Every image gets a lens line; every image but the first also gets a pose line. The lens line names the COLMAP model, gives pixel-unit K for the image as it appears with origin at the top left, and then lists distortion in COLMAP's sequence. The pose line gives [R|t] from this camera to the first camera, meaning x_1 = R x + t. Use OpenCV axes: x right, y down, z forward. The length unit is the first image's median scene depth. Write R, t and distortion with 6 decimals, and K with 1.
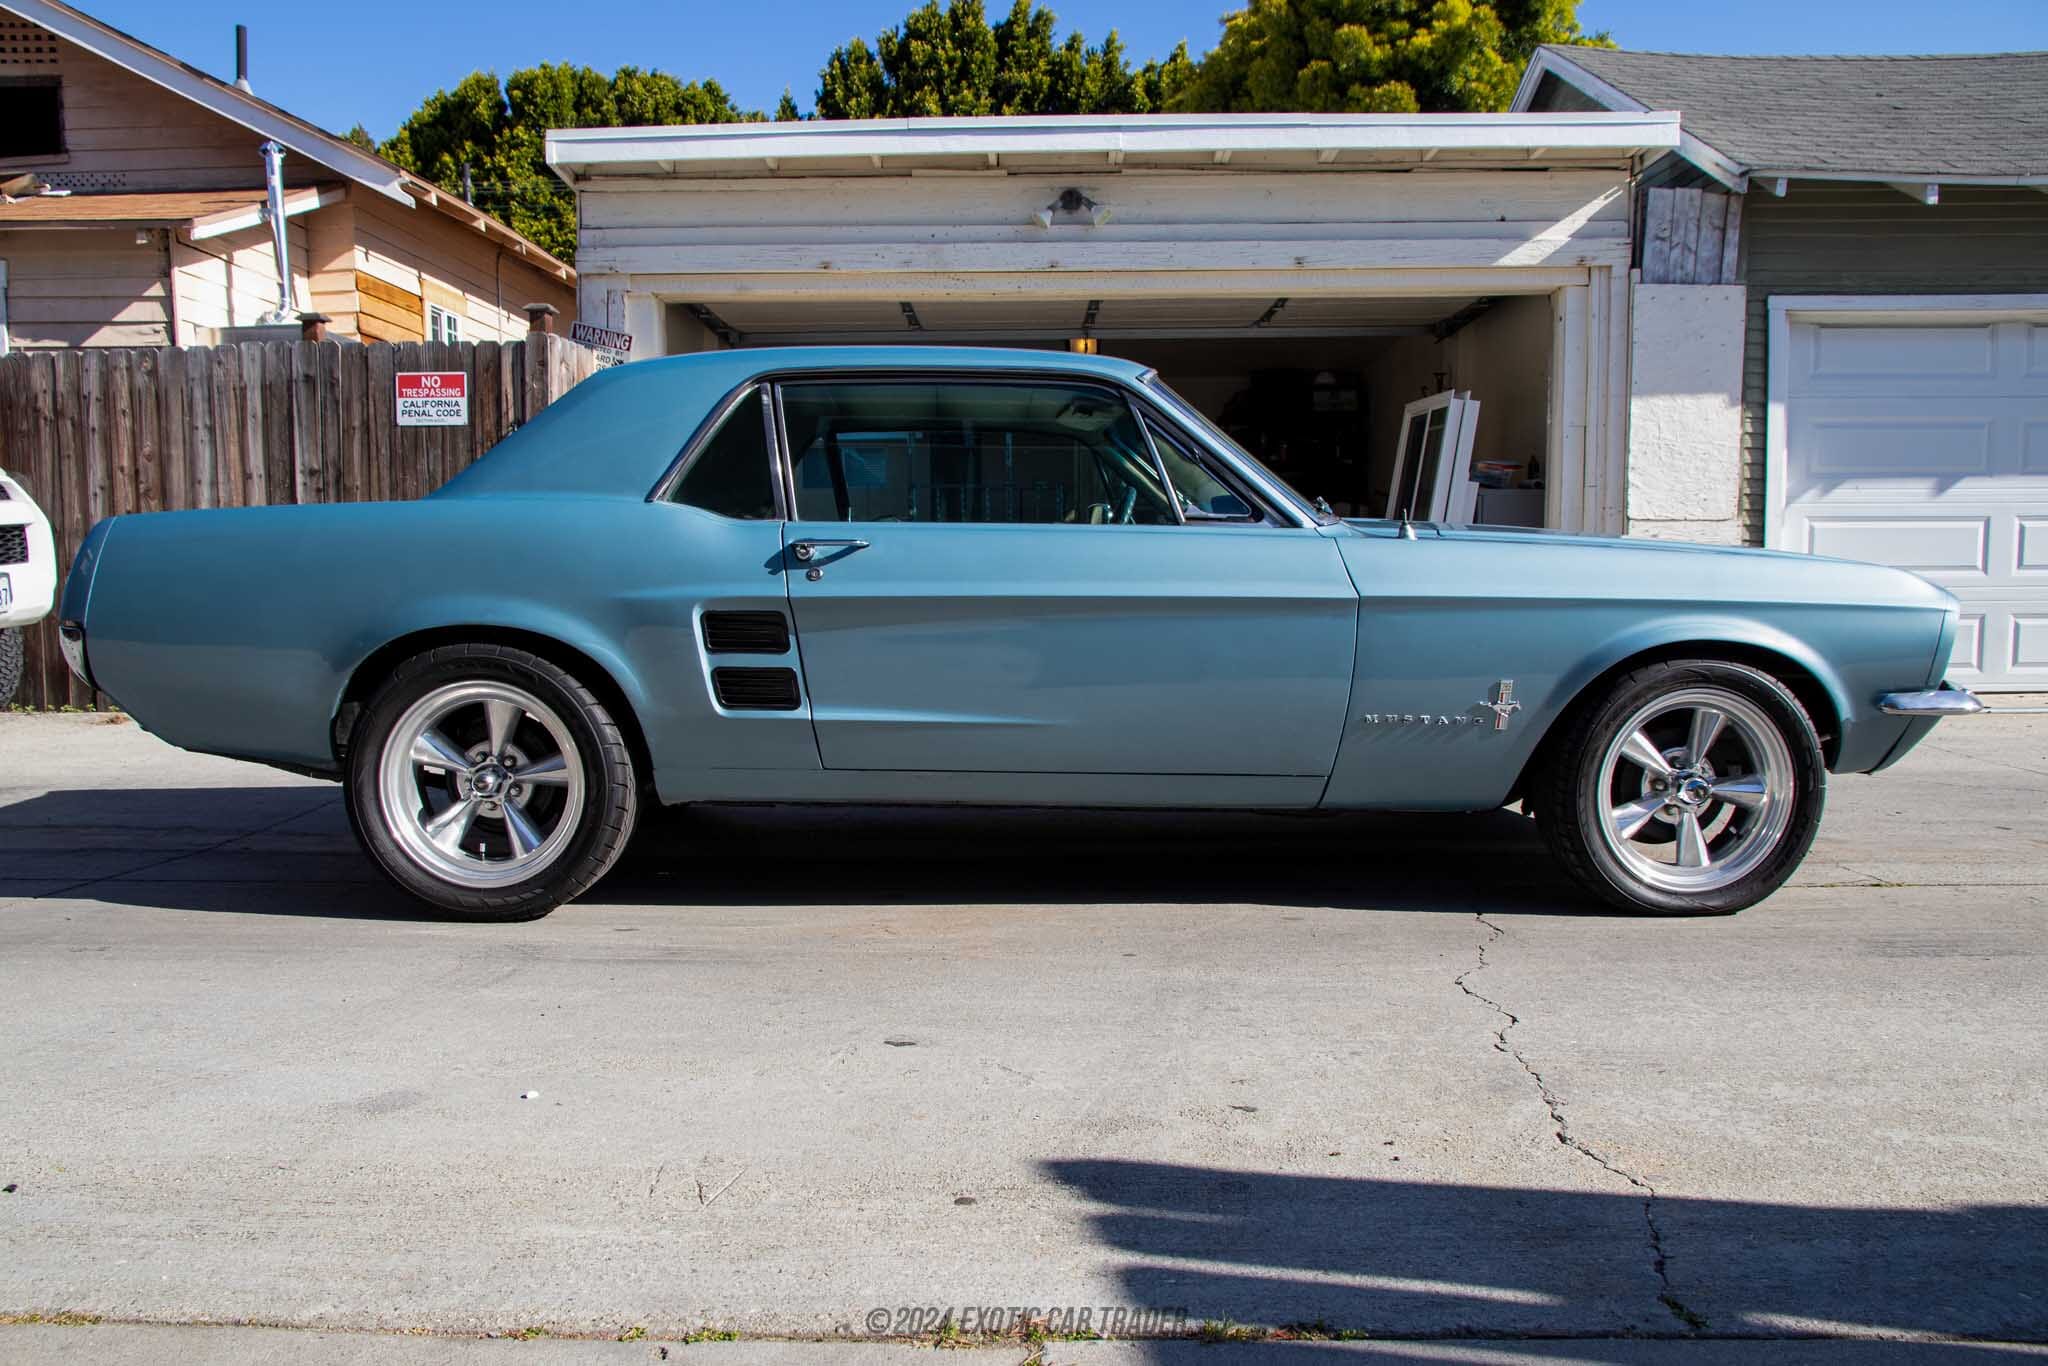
lens RADIAL K [[1487.9, 0, 1024.0], [0, 1487.9, 683.0], [0, 0, 1]] dist [-0.035071, 0.003878]
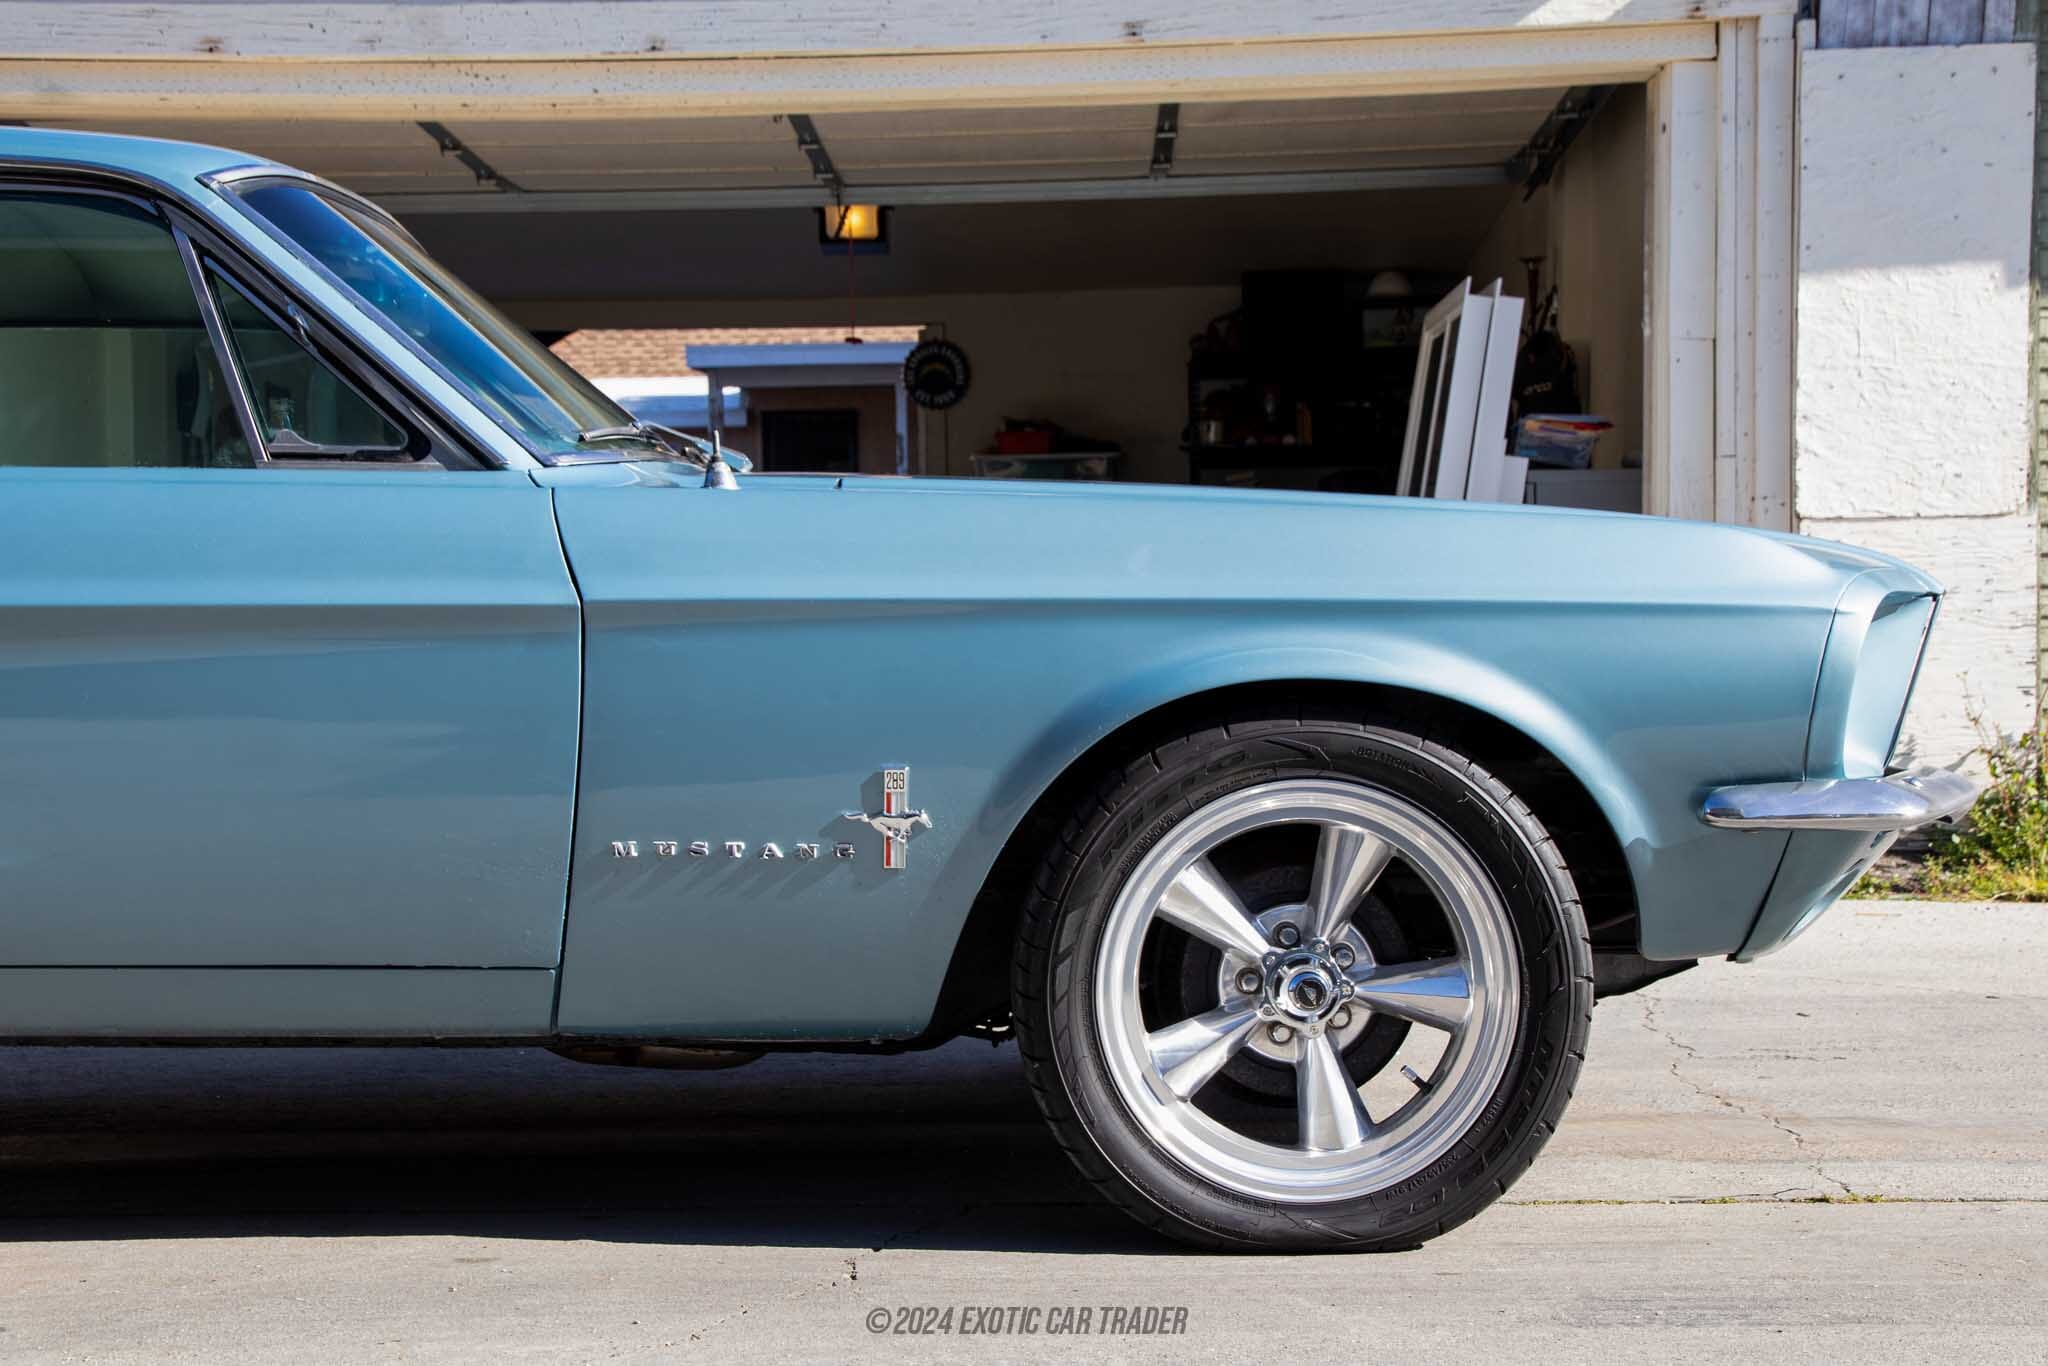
lens RADIAL K [[2833.4, 0, 1026.4], [0, 2833.4, 758.9], [0, 0, 1]] dist [0.105150, 0.059379]
pose [[0.999422, -0.013518, -0.031200, 0.213033], [0.011823, 0.998476, -0.053903, 0.024836], [0.031881, 0.053503, 0.998059, 0.030568]]
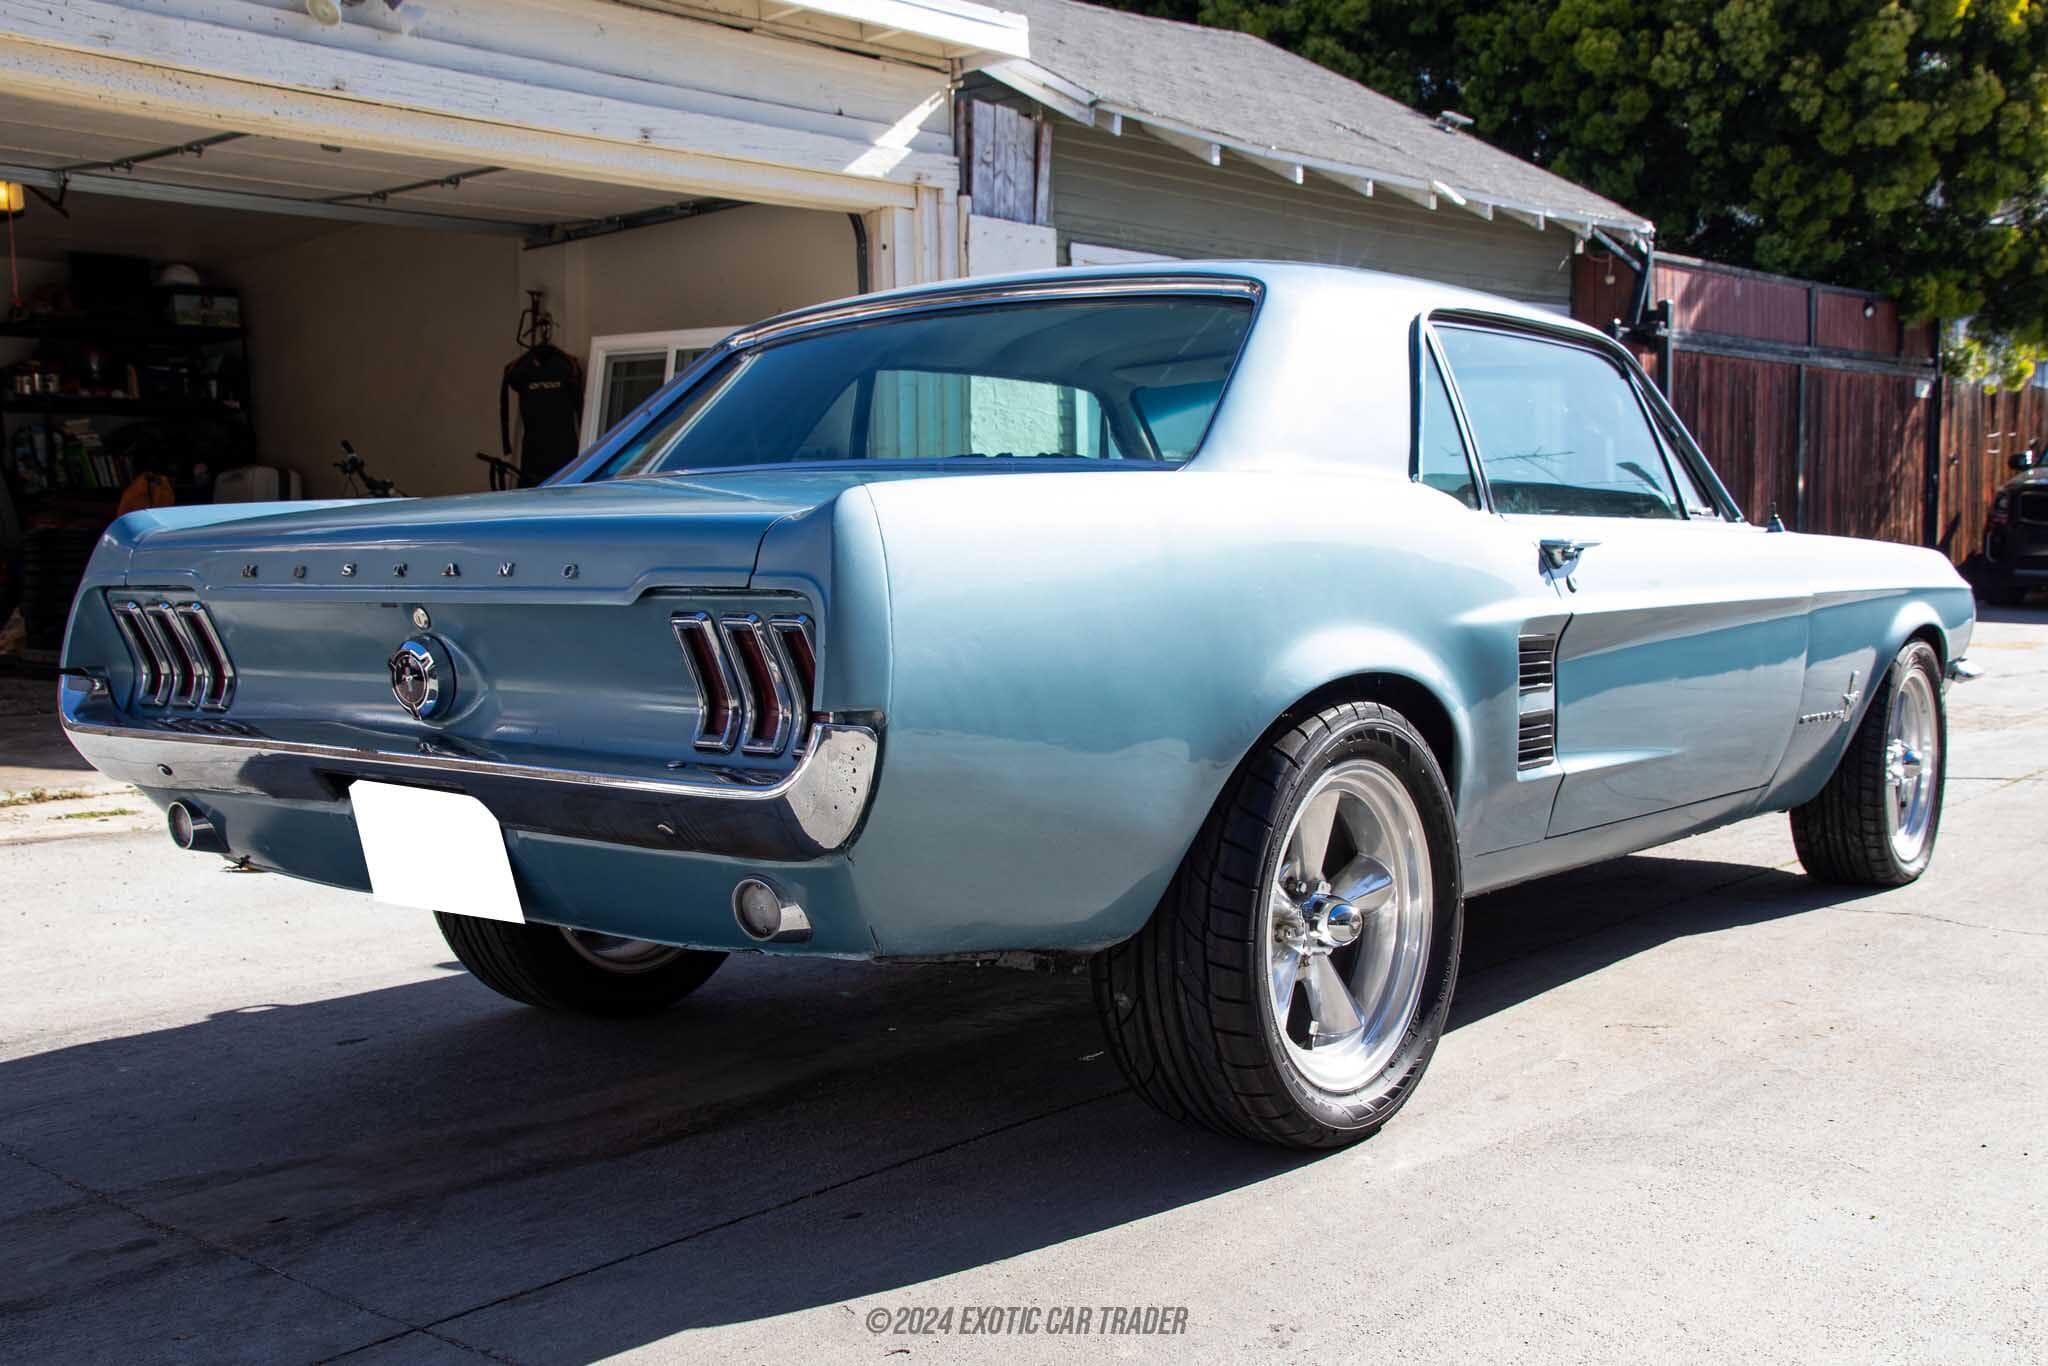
lens RADIAL K [[2132.0, 0, 1024.0], [0, 2132.0, 683.0], [0, 0, 1]] dist [-0.026438, 0.141367]
pose [[0.650971, -0.059448, 0.756771, -0.581928], [0.073418, 0.997186, 0.015180, -0.030389], [-0.755544, 0.045679, 0.653504, 0.254383]]
